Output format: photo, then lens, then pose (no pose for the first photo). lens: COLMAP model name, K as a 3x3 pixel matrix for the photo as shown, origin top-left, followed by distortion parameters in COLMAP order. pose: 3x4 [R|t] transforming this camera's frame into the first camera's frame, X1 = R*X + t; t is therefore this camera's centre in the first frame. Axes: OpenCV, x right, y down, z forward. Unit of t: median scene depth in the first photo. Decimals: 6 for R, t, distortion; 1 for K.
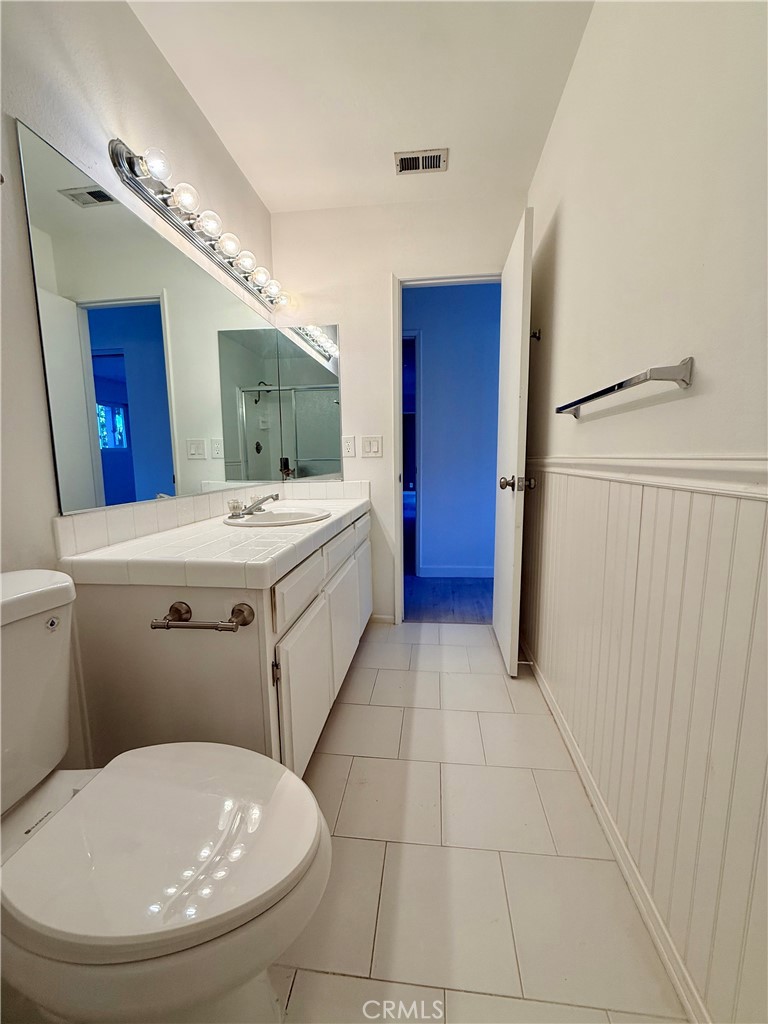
lens RADIAL K [[406.5, 0, 386.9], [0, 406.5, 514.3], [0, 0, 1]] dist [-0.002166, 0.000592]
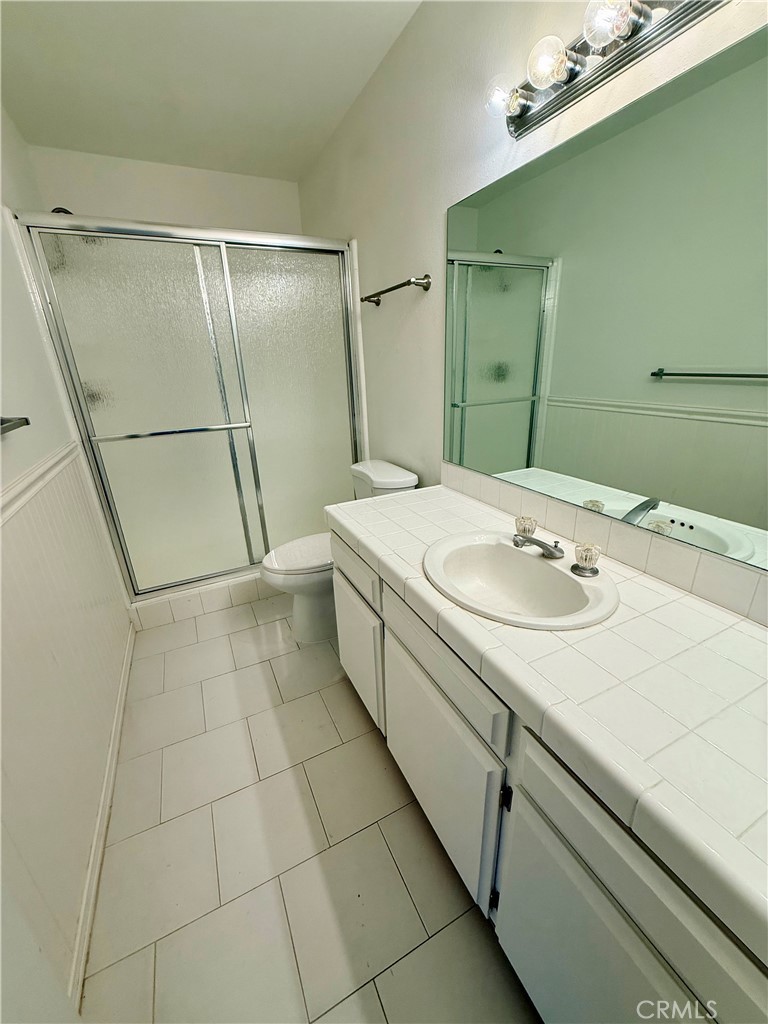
lens RADIAL K [[406.5, 0, 387.0], [0, 406.5, 512.4], [0, 0, 1]] dist [-0.002166, 0.000592]
pose [[-0.839841, 0.231416, -0.491033, 0.200189], [-0.030174, 0.883276, 0.467881, -0.423630], [0.541993, 0.407762, -0.734829, 1.577954]]
